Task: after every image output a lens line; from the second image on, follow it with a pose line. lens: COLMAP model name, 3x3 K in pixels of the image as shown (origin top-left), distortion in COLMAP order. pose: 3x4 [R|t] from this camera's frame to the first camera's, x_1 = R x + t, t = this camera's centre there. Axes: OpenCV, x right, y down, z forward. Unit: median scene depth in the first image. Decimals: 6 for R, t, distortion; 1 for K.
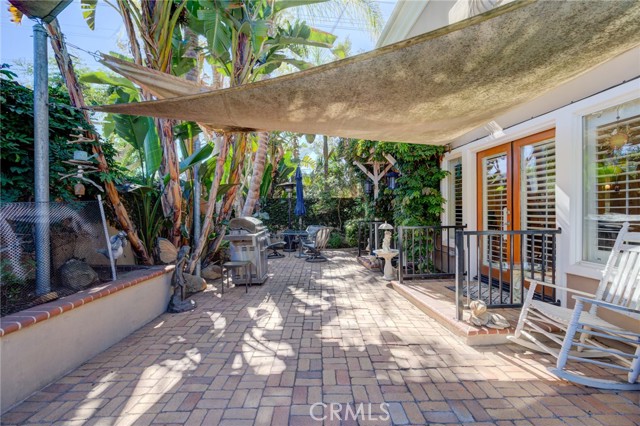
lens RADIAL K [[290.7, 0, 312.4], [0, 290.7, 211.8], [0, 0, 1]] dist [-0.022219, 0.005334]
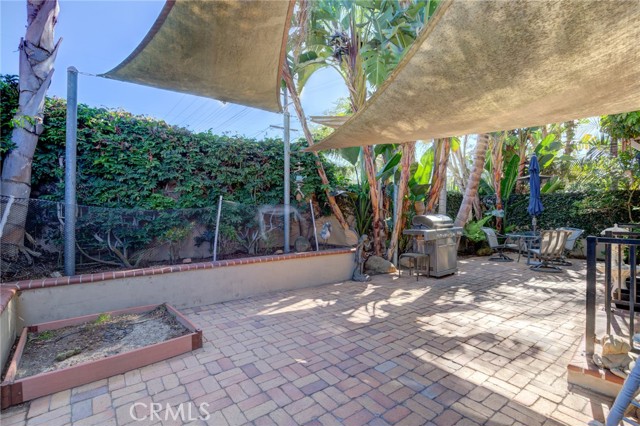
lens RADIAL K [[290.7, 0, 310.0], [0, 290.7, 219.5], [0, 0, 1]] dist [-0.022219, 0.005334]
pose [[0.593896, 0.031577, -0.803922, 0.558837], [-0.001758, 0.999278, 0.037952, -0.006968], [0.804540, -0.021126, 0.593523, -0.021030]]
